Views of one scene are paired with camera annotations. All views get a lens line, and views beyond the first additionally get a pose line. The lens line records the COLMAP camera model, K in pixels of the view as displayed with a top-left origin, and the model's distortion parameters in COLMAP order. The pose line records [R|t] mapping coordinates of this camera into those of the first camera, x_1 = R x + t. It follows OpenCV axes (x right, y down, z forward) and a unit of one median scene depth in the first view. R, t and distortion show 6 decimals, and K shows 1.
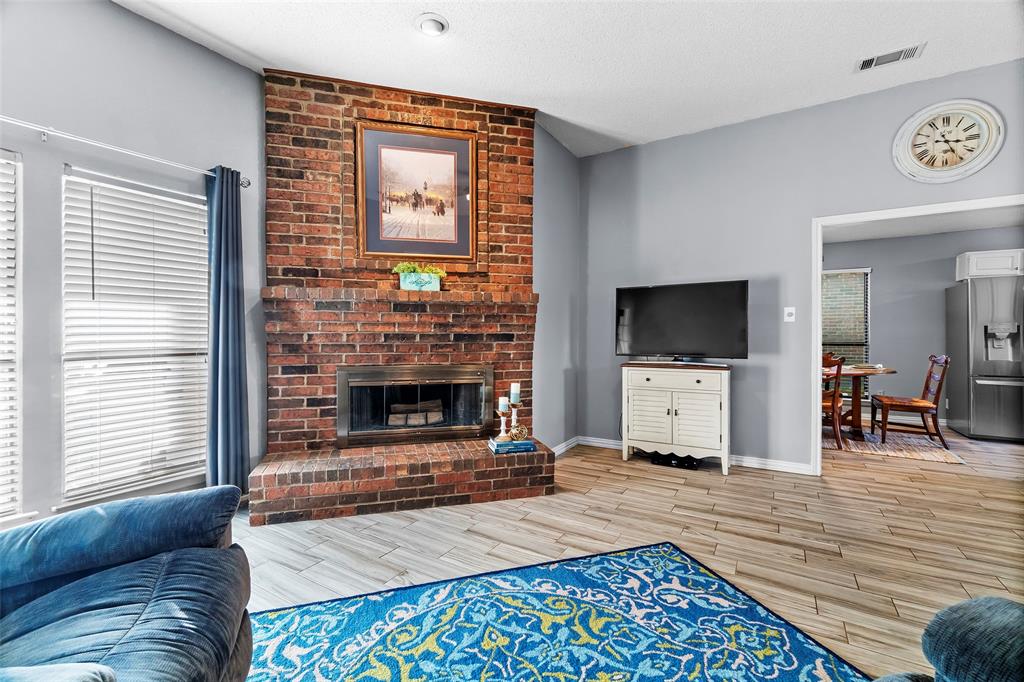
lens RADIAL K [[440.0, 0, 509.0], [0, 440.0, 338.5], [0, 0, 1]] dist [-0.000967, 0.000082]
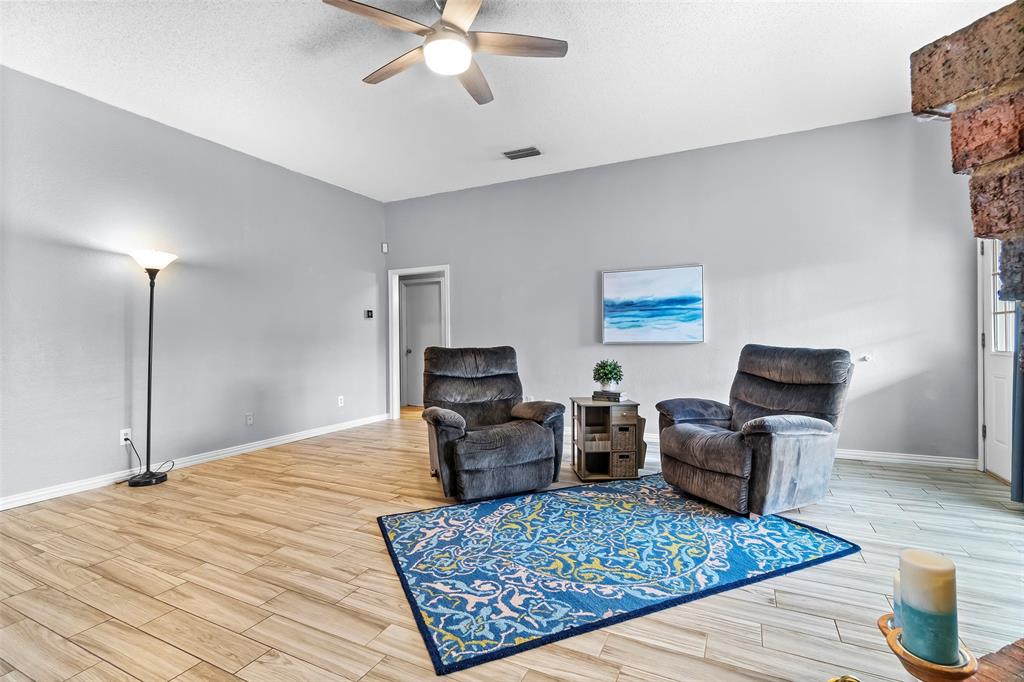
lens RADIAL K [[480.7, 0, 511.0], [0, 480.7, 338.1], [0, 0, 1]] dist [-0.002215, 0.000038]
pose [[-0.995399, 0.010752, -0.095211, 0.283998], [0.009431, 0.999853, 0.014315, -0.009822], [0.095351, 0.013351, -0.995354, 1.468692]]
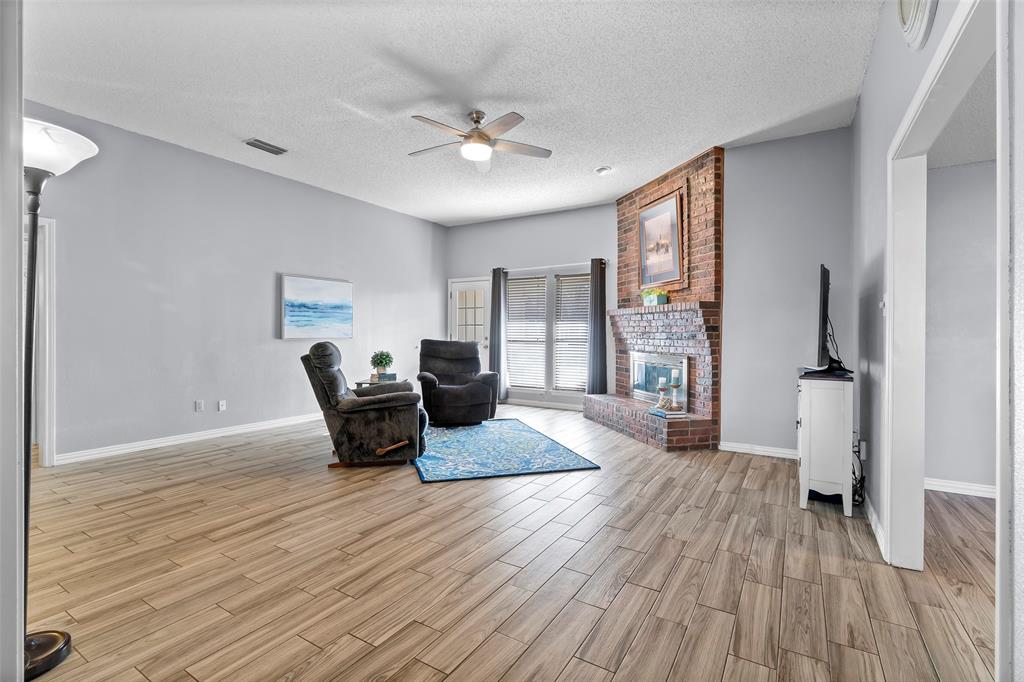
lens RADIAL K [[464.5, 0, 509.3], [0, 464.5, 335.9], [0, 0, 1]] dist [-0.000680, -0.000049]
pose [[-0.007034, 0.007229, -0.999949, 1.755905], [-0.016368, 0.999839, 0.007344, -0.005321], [0.999841, 0.016419, -0.006914, 0.600519]]
